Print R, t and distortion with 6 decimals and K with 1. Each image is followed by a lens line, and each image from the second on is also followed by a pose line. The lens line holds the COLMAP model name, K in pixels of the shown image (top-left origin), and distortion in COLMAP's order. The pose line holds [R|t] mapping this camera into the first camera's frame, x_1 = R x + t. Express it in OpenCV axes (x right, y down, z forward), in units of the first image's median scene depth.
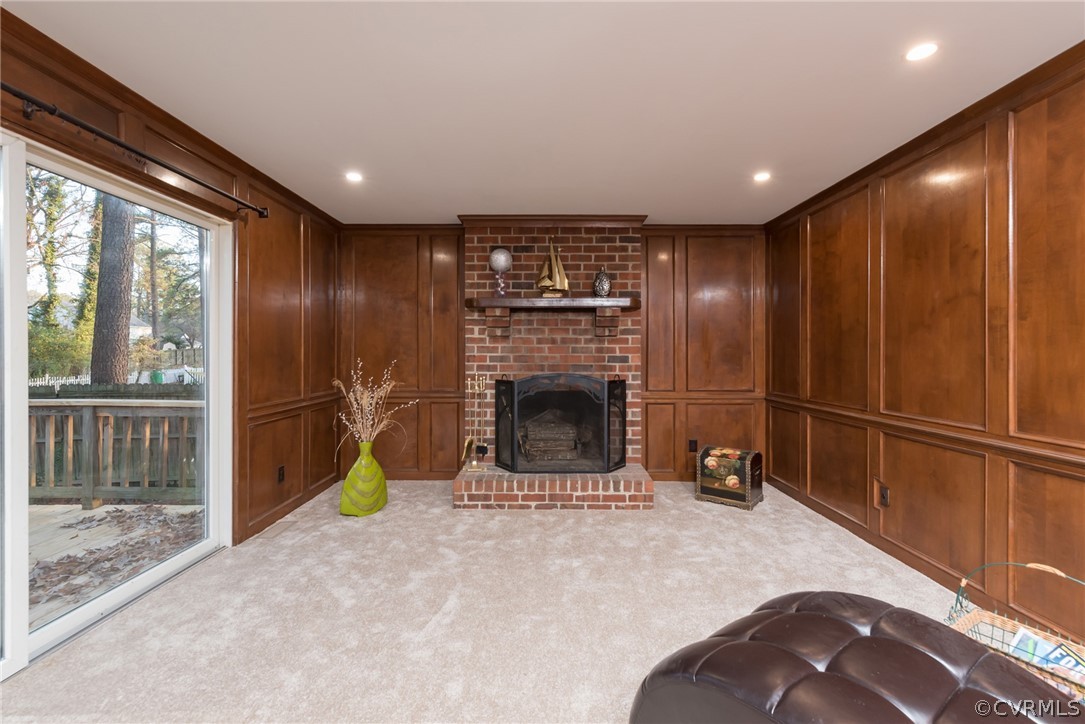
lens RADIAL K [[460.8, 0, 543.2], [0, 460.8, 351.1], [0, 0, 1]] dist [0.000515, 0.000076]
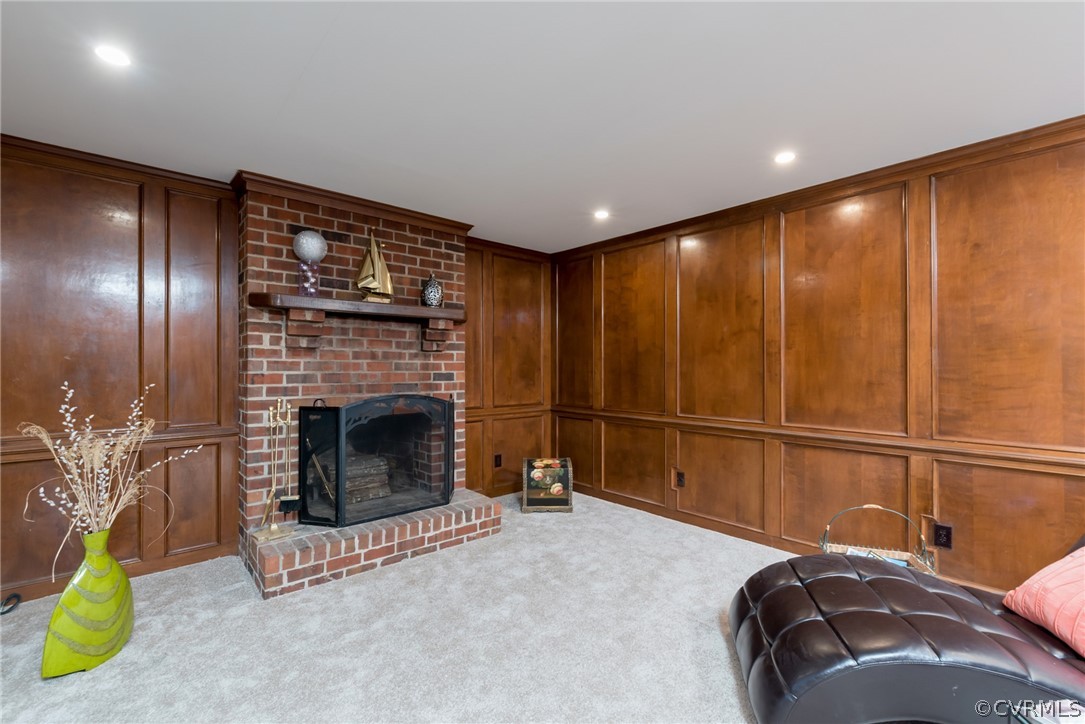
lens RADIAL K [[459.8, 0, 542.5], [0, 459.8, 362.0], [0, 0, 1]] dist [0.000388, -0.000063]
pose [[0.756293, 0.006954, 0.654196, -0.317739], [-0.003555, 0.999972, -0.006519, -0.006912], [-0.654224, 0.002605, 0.756297, 0.205265]]
